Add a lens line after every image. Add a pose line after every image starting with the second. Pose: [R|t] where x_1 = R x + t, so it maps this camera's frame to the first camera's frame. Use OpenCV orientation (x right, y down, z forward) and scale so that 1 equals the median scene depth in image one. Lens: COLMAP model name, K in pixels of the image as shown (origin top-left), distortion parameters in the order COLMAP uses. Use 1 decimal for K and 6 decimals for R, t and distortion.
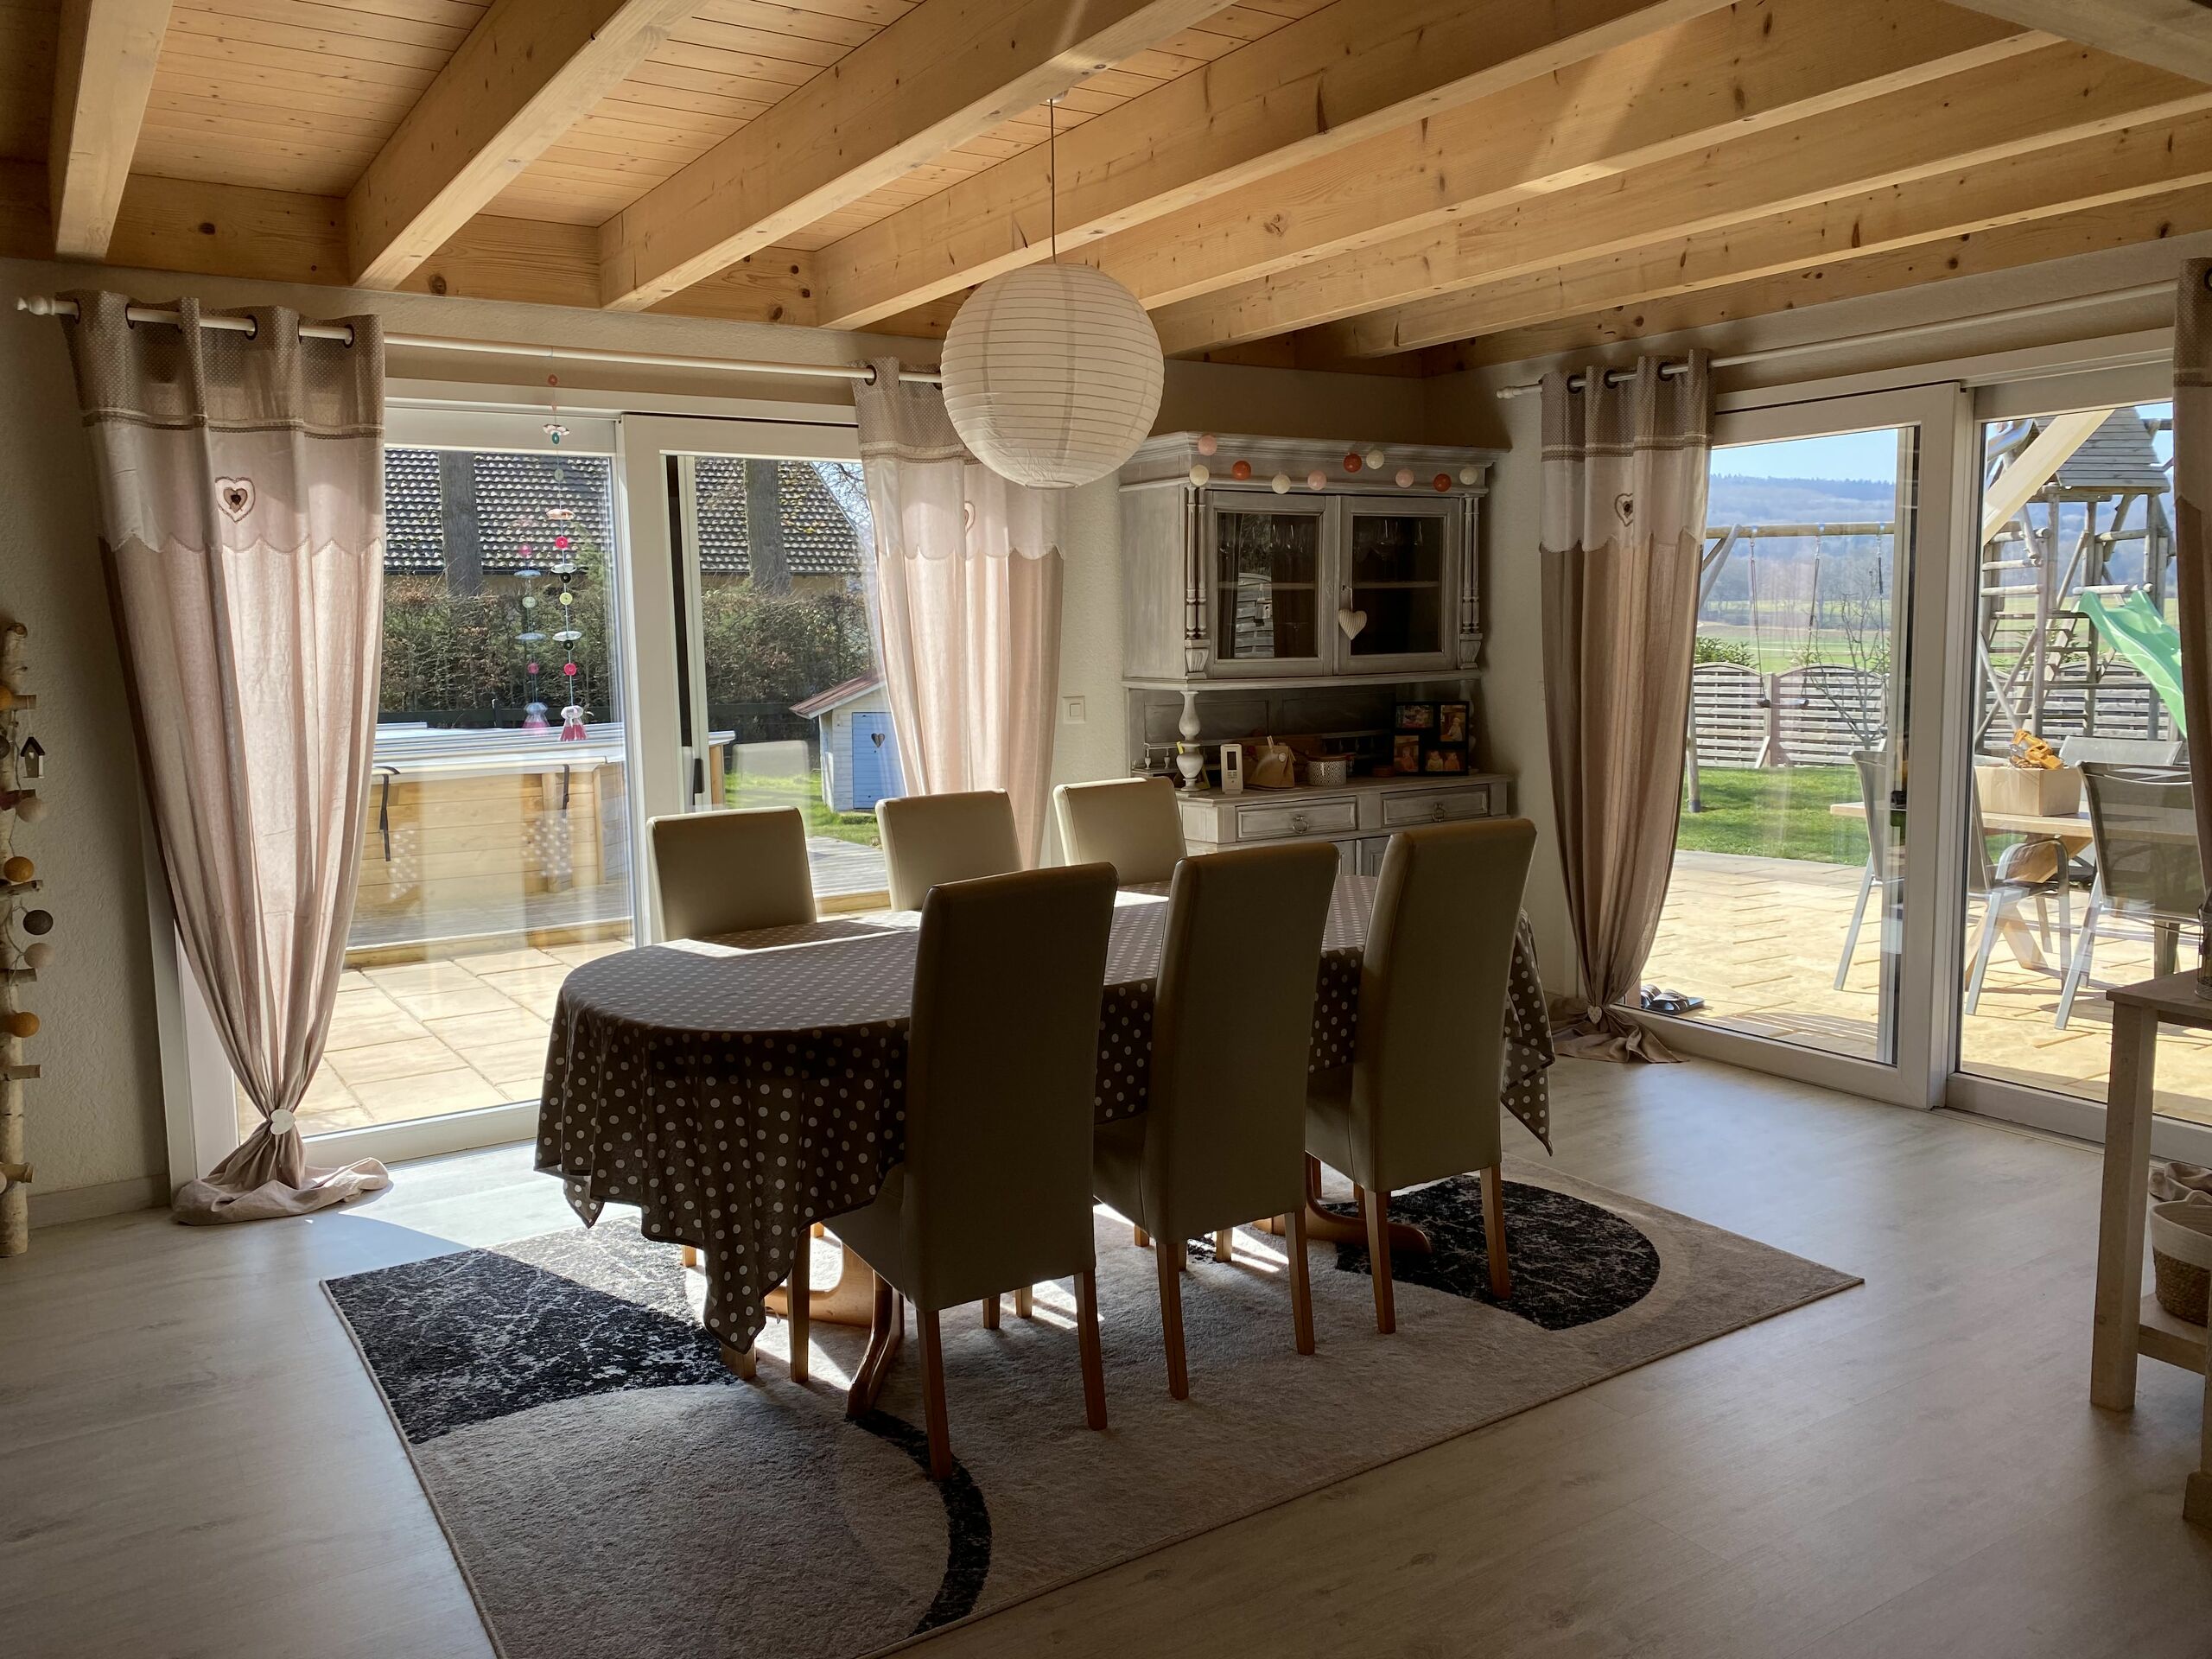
lens RADIAL K [[1673.7, 0, 1102.0], [0, 1673.7, 829.3], [0, 0, 1]] dist [0.104640, -0.223049]
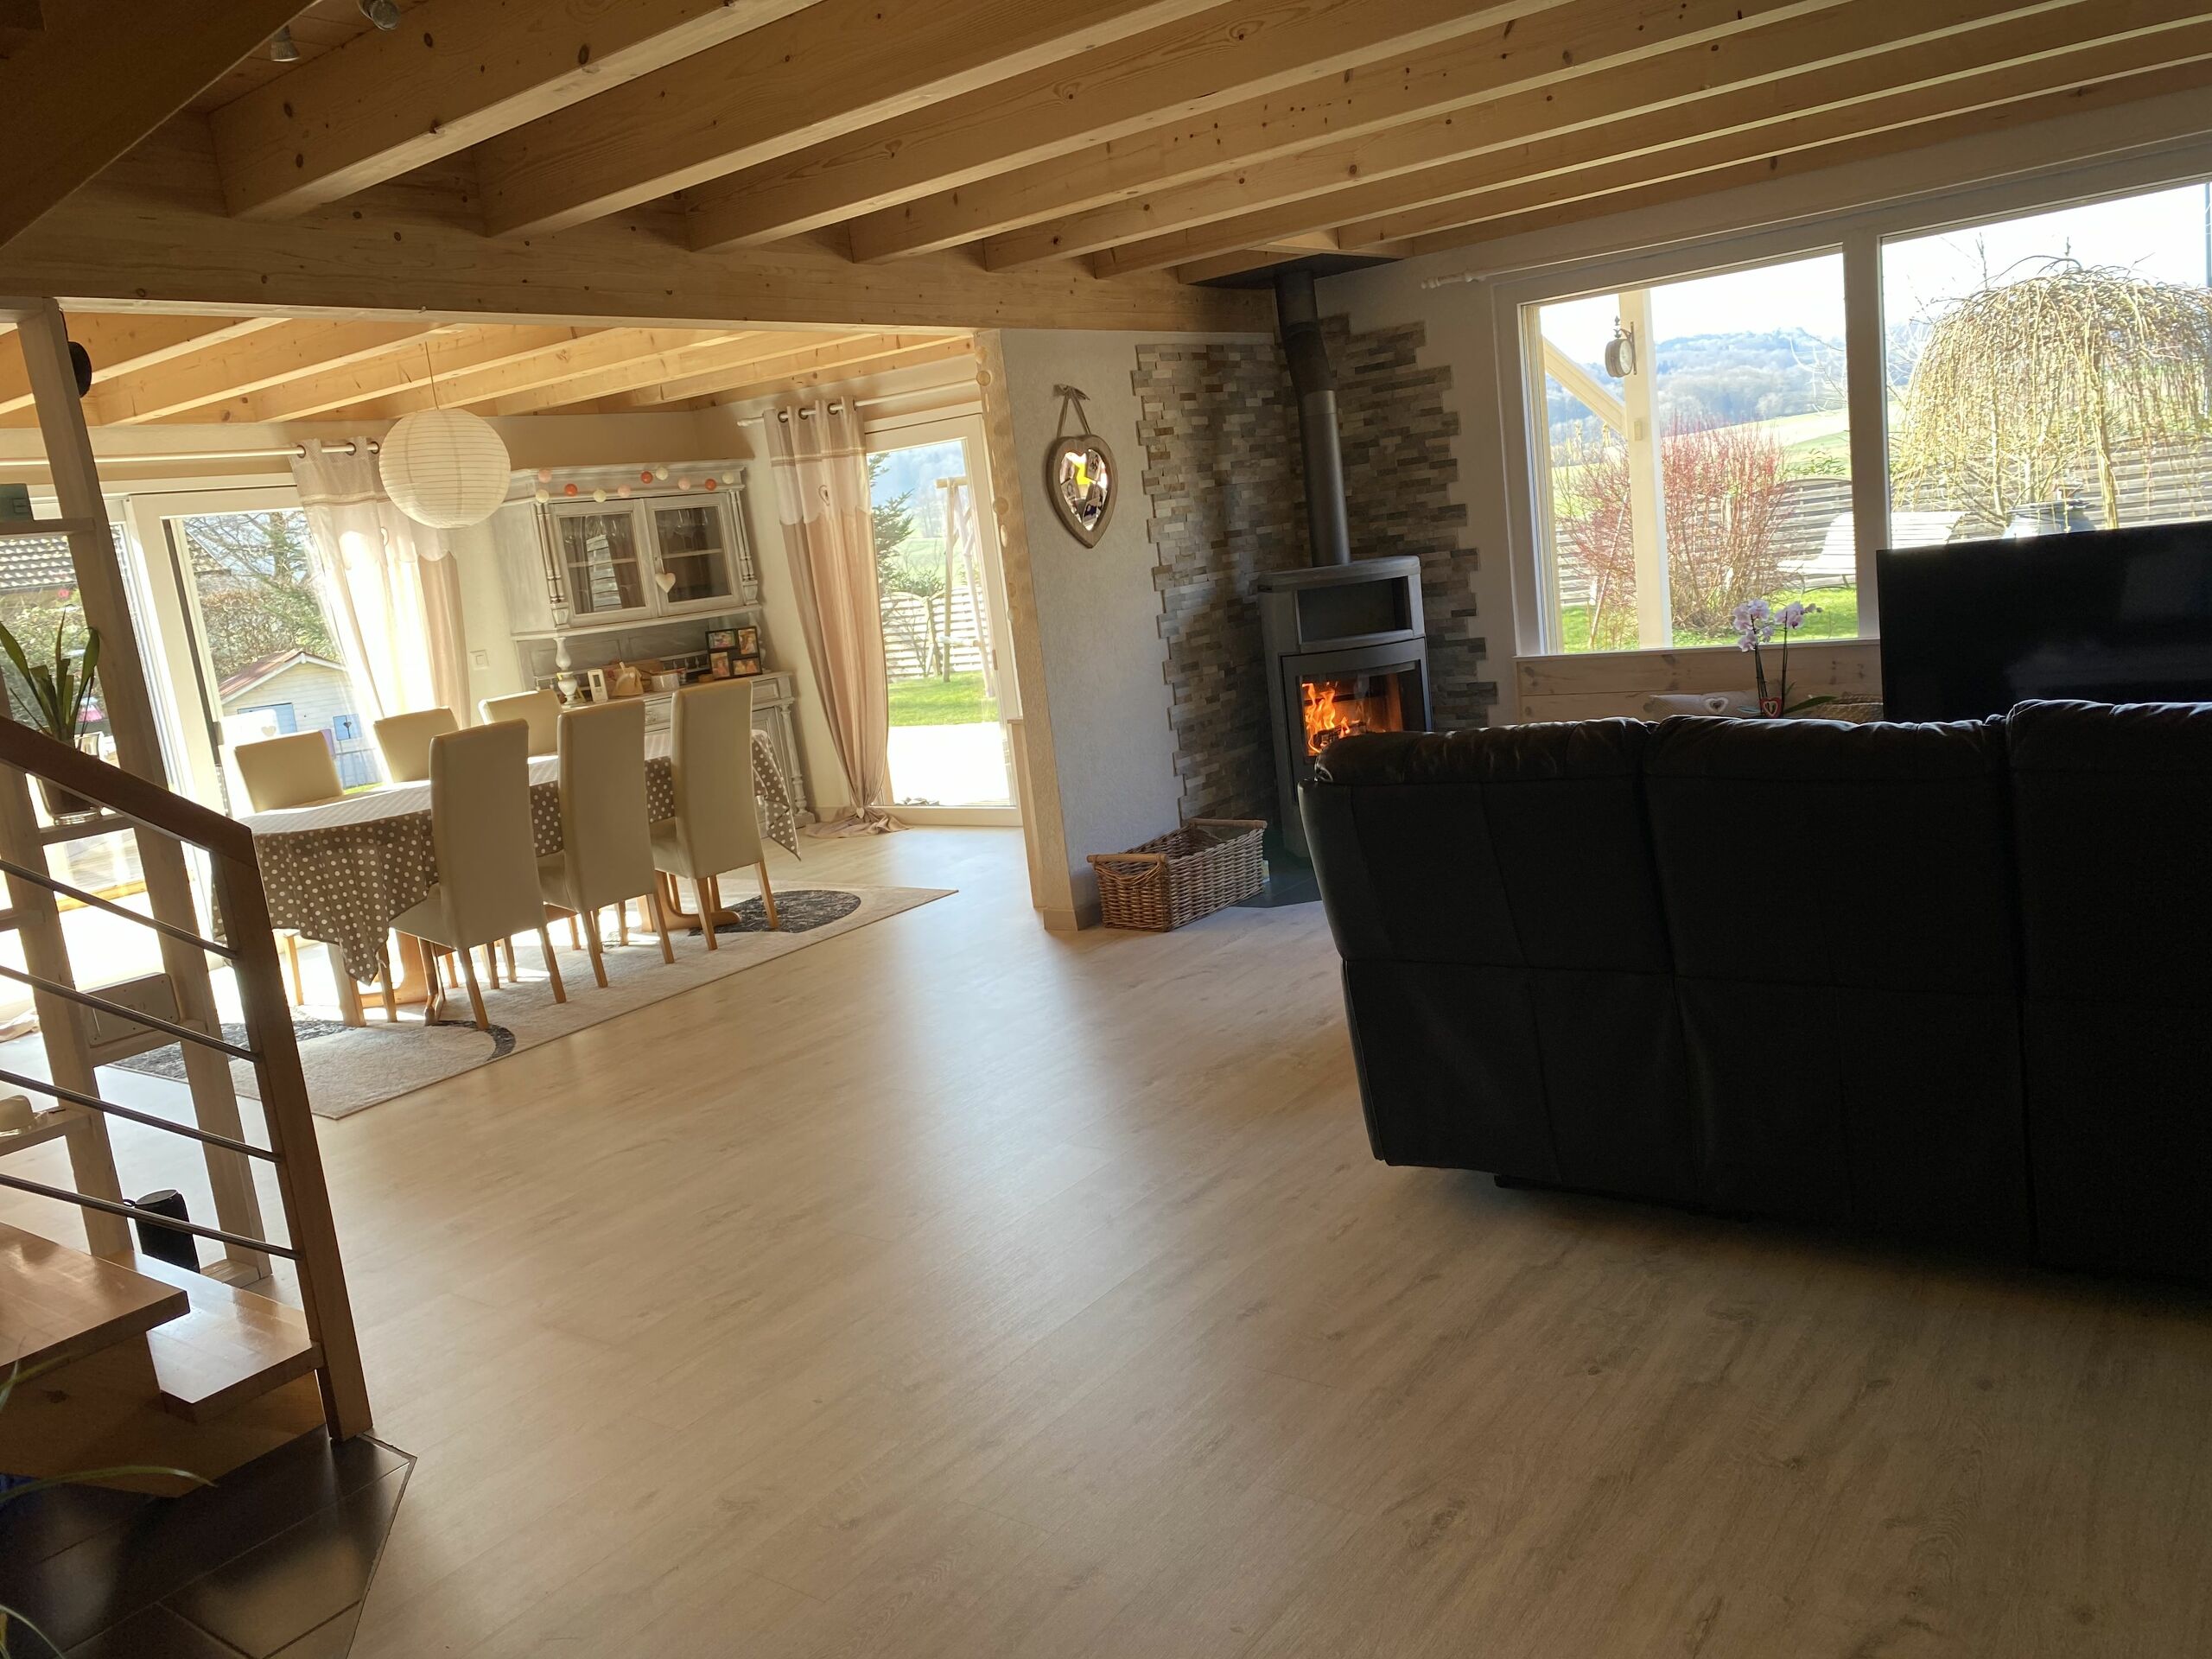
lens RADIAL K [[1673.7, 0, 1102.0], [0, 1673.7, 829.3], [0, 0, 1]] dist [0.104640, -0.223049]
pose [[0.932882, -0.153203, 0.325977, -0.014538], [0.141671, 0.988155, 0.058978, 0.067516], [-0.331151, -0.008838, 0.943536, -0.600353]]
